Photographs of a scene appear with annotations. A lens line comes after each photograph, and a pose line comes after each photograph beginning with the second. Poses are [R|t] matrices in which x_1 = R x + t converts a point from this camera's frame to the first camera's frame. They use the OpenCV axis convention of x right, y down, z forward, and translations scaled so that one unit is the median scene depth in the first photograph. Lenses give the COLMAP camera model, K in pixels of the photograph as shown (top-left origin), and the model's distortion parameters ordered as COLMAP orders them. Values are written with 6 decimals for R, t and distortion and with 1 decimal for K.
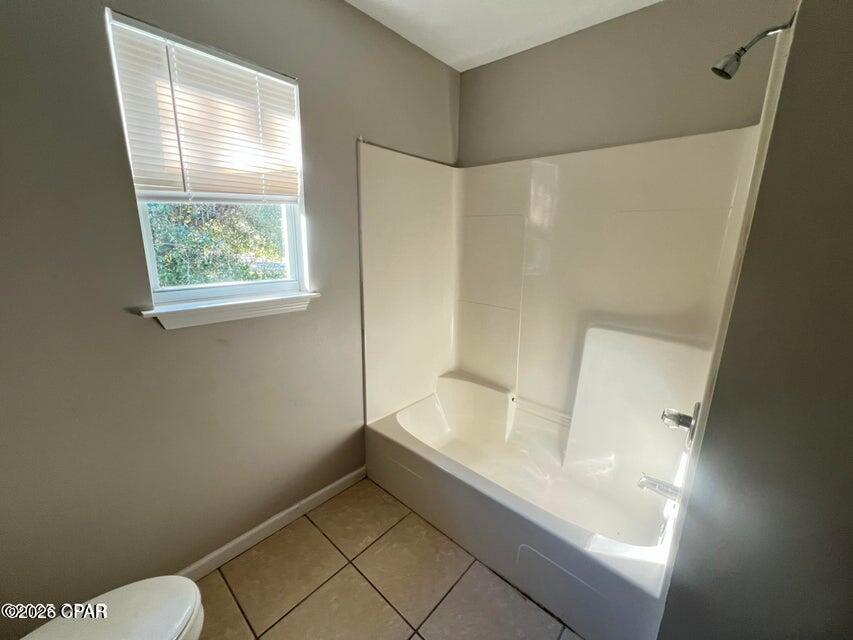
lens RADIAL K [[342.9, 0, 428.1], [0, 342.9, 316.4], [0, 0, 1]] dist [0.001694, 0.000117]
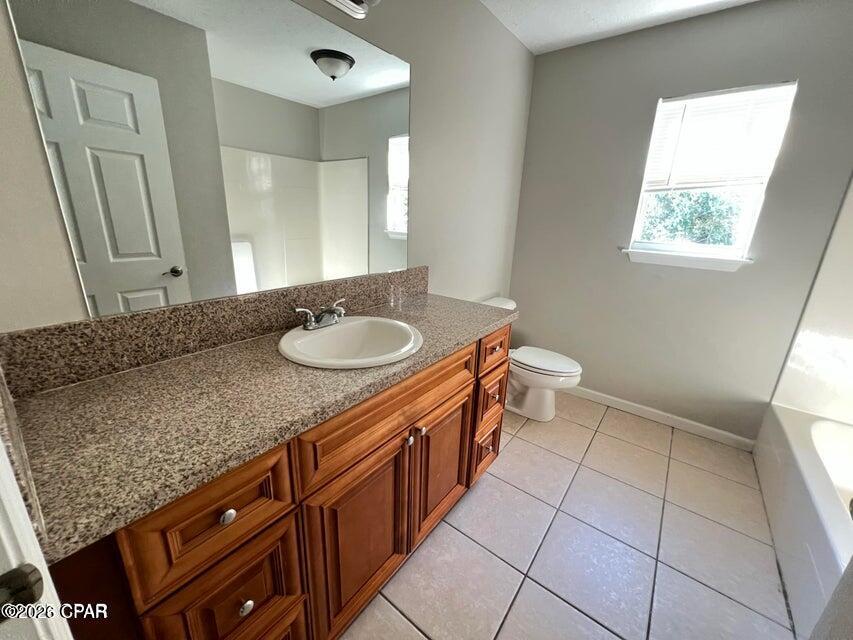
lens RADIAL K [[342.9, 0, 427.9], [0, 342.9, 317.0], [0, 0, 1]] dist [0.001694, 0.000117]
pose [[0.062754, 0.281035, -0.957644, 0.898131], [-0.251736, 0.932967, 0.257297, 0.100653], [0.965759, 0.224927, 0.129294, -0.218157]]
